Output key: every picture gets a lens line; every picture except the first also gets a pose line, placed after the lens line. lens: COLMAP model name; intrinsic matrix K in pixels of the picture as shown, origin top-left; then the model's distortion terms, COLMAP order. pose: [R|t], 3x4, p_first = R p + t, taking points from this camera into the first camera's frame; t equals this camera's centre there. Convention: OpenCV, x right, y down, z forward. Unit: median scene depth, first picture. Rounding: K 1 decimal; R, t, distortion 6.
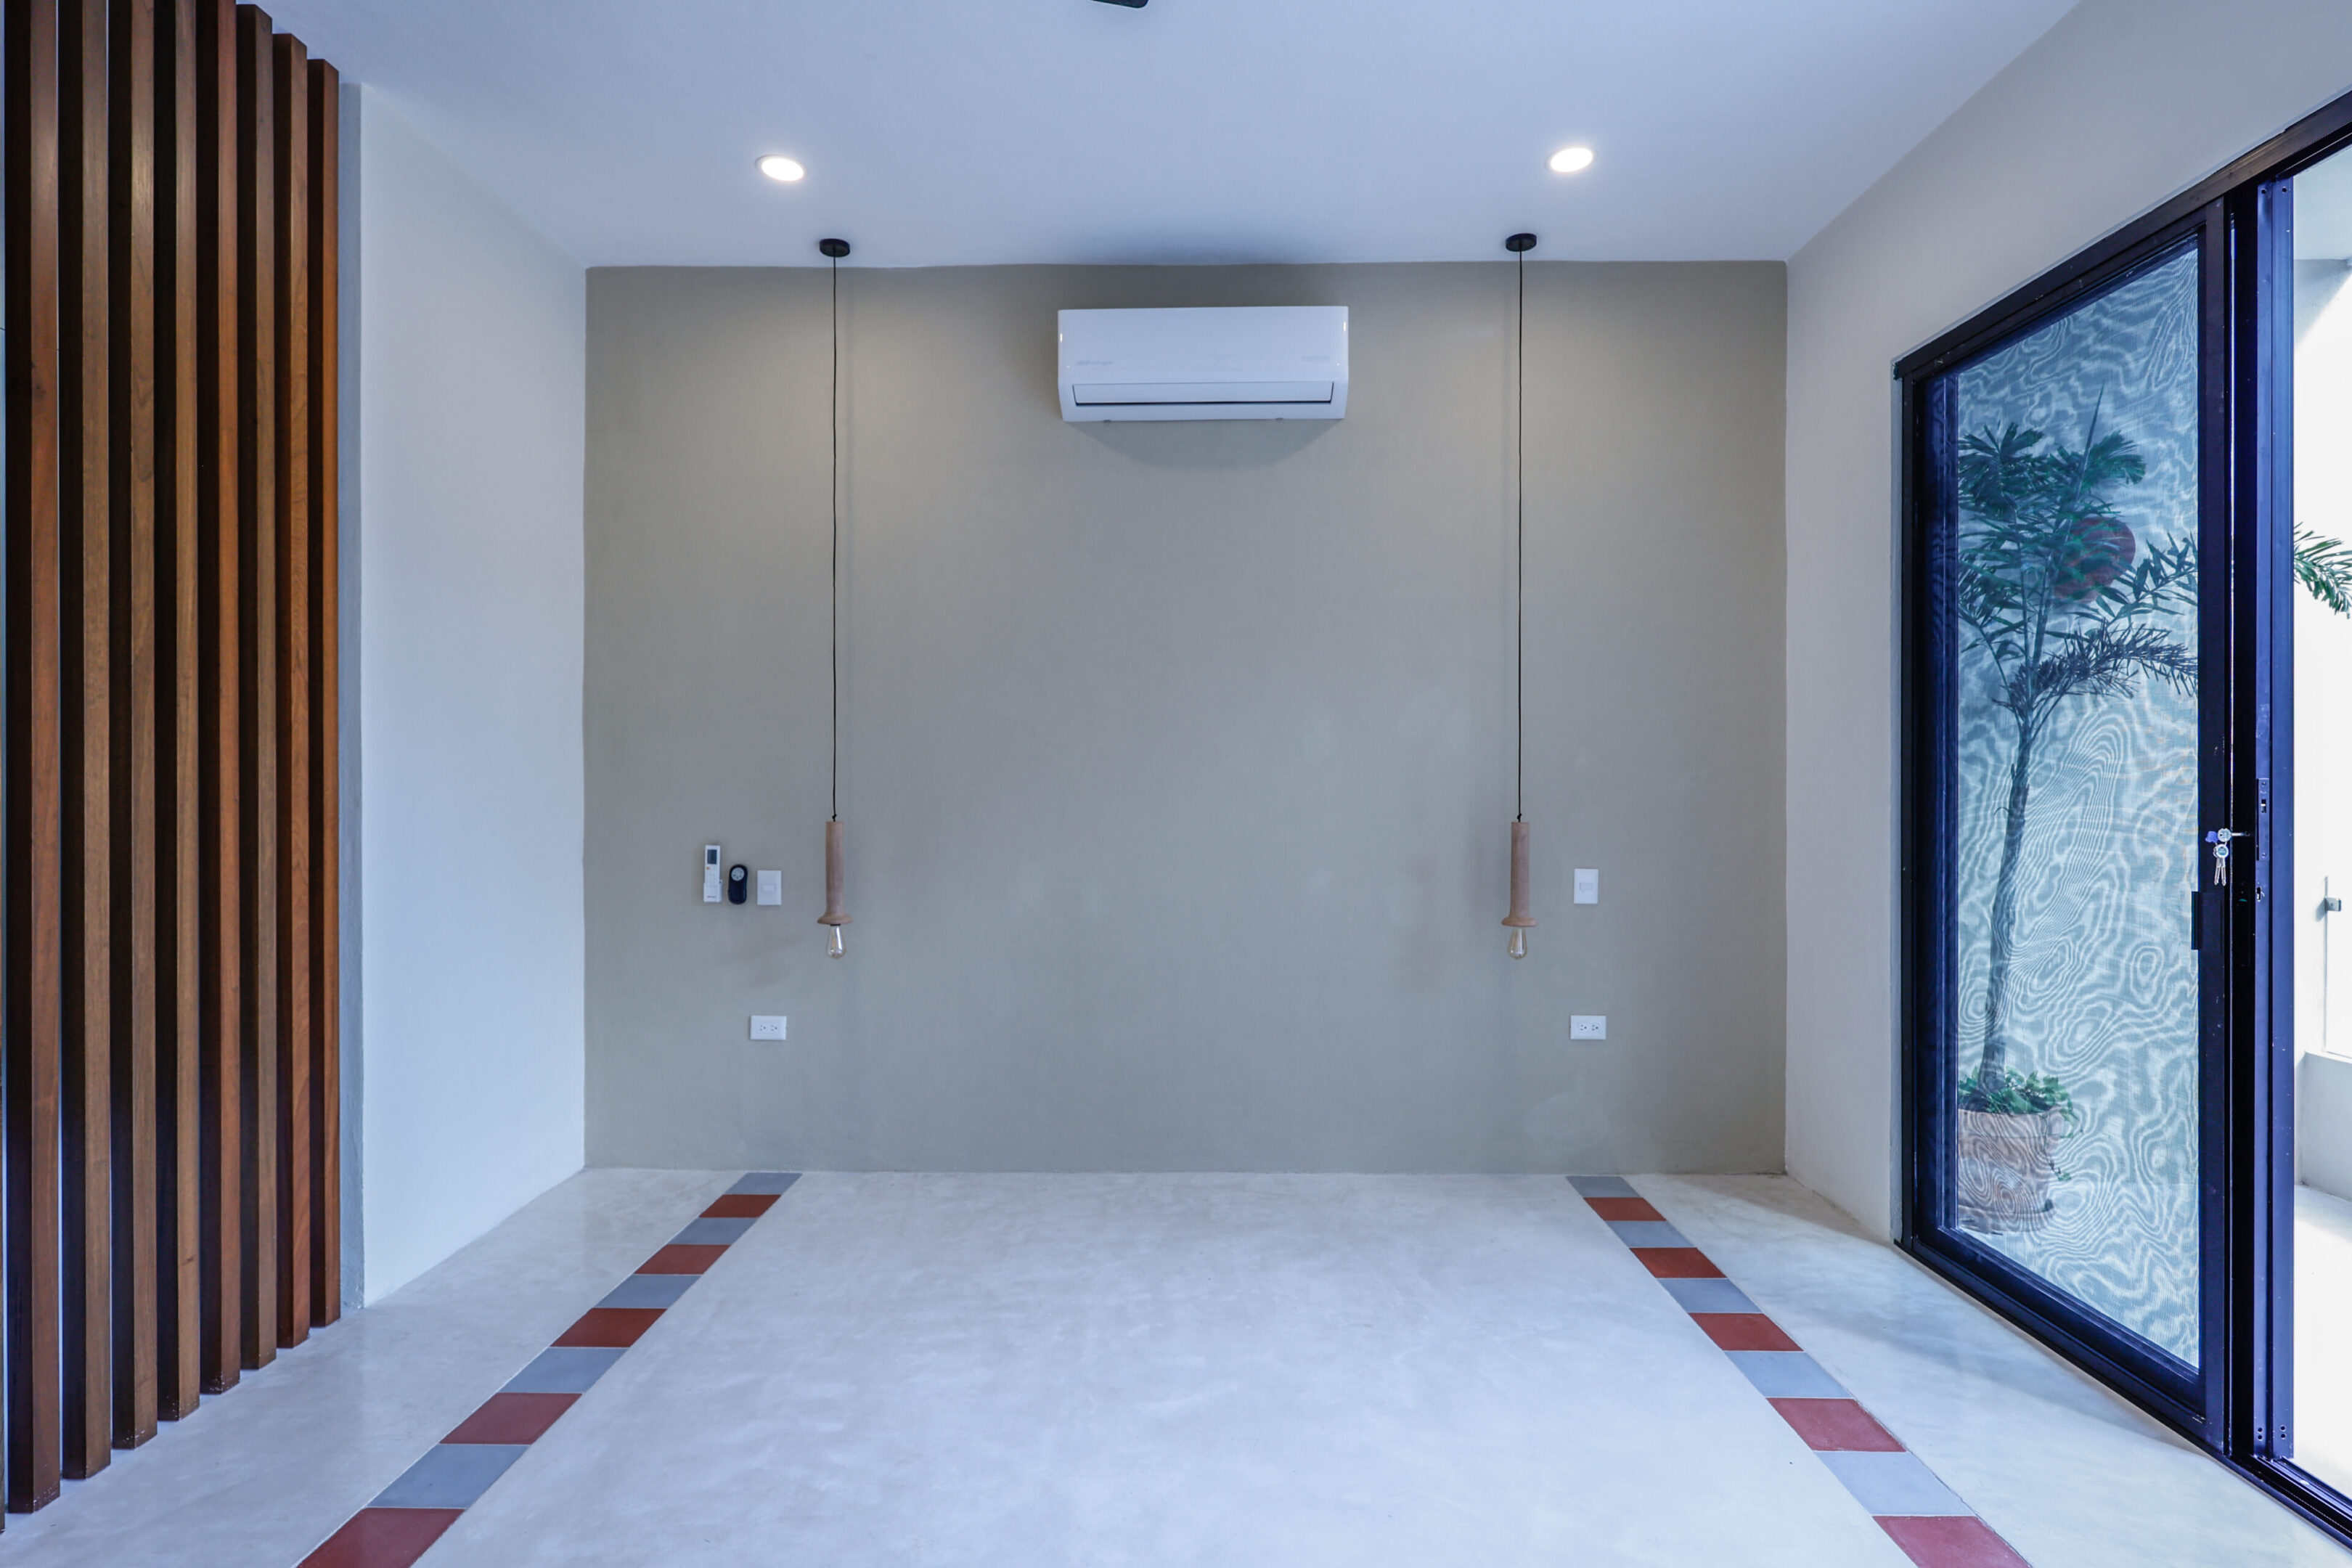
lens RADIAL K [[1129.3, 0, 1178.9], [0, 1129.3, 785.3], [0, 0, 1]] dist [-0.000713, -0.000724]
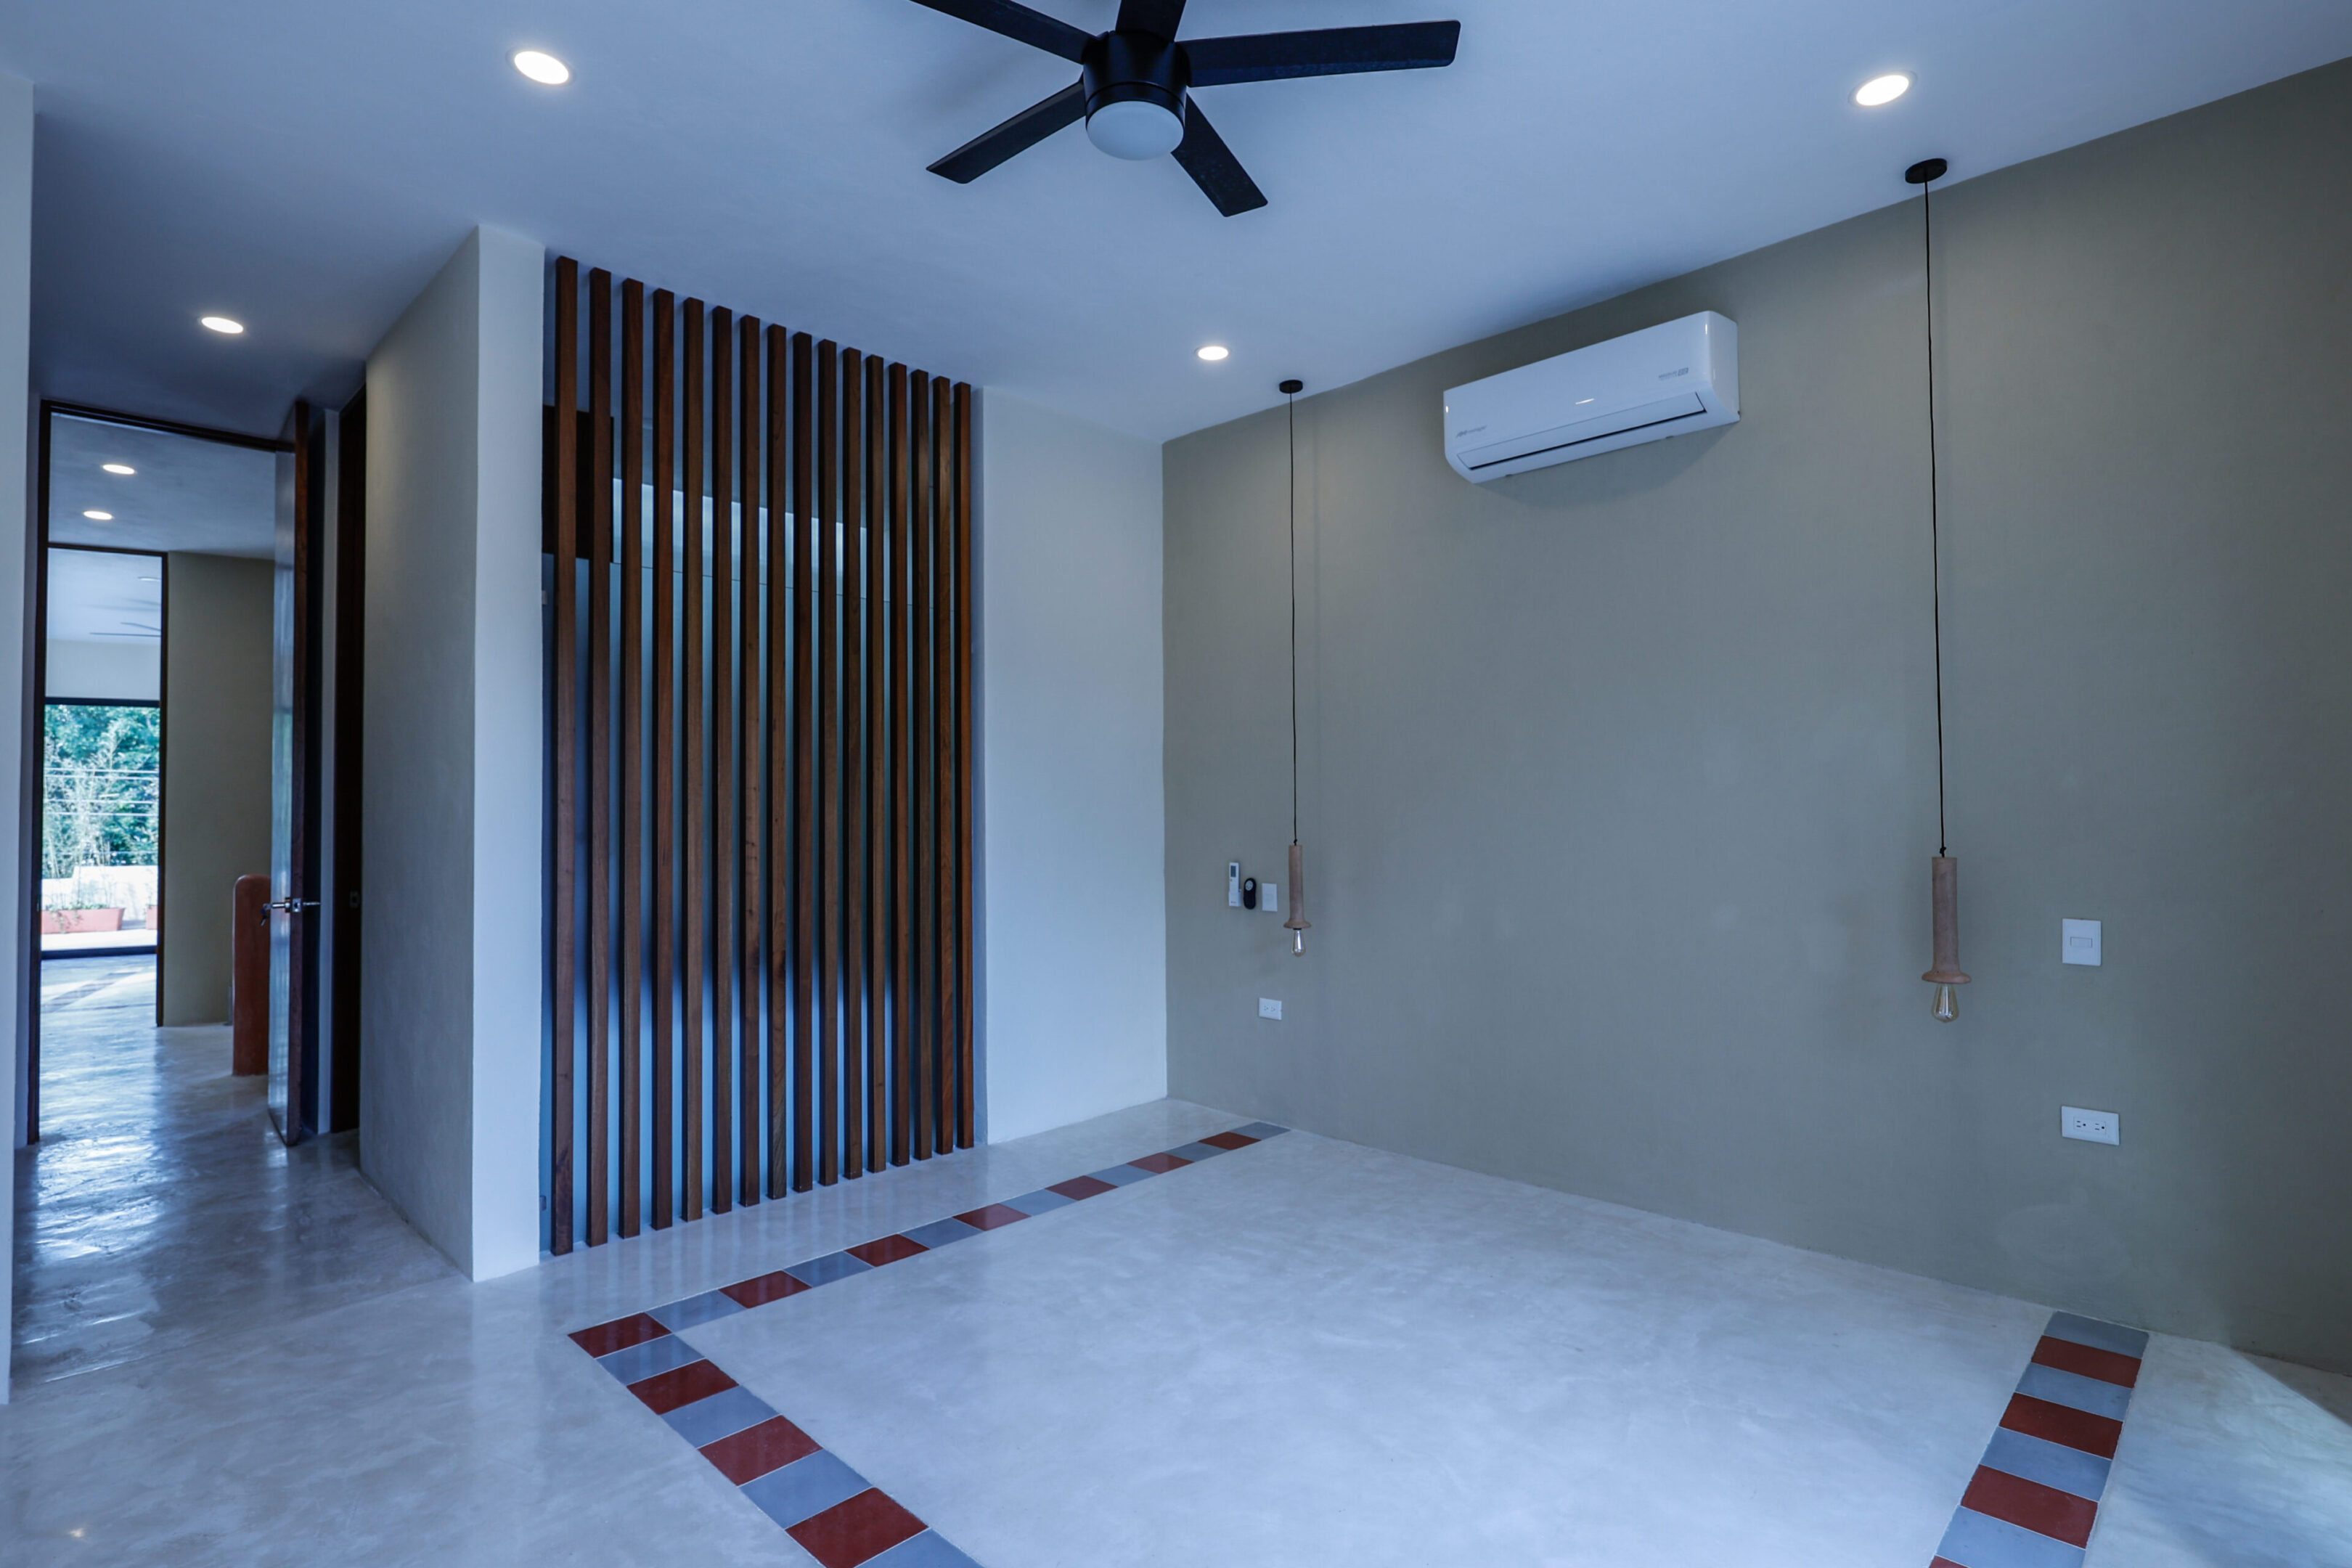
lens RADIAL K [[1147.8, 0, 1201.5], [0, 1147.8, 788.0], [0, 0, 1]] dist [-0.003252, -0.000681]
pose [[0.731477, -0.020290, -0.681565, 0.478838], [0.006020, 0.999710, -0.023300, -0.002185], [0.681840, 0.012941, 0.731387, 0.008576]]
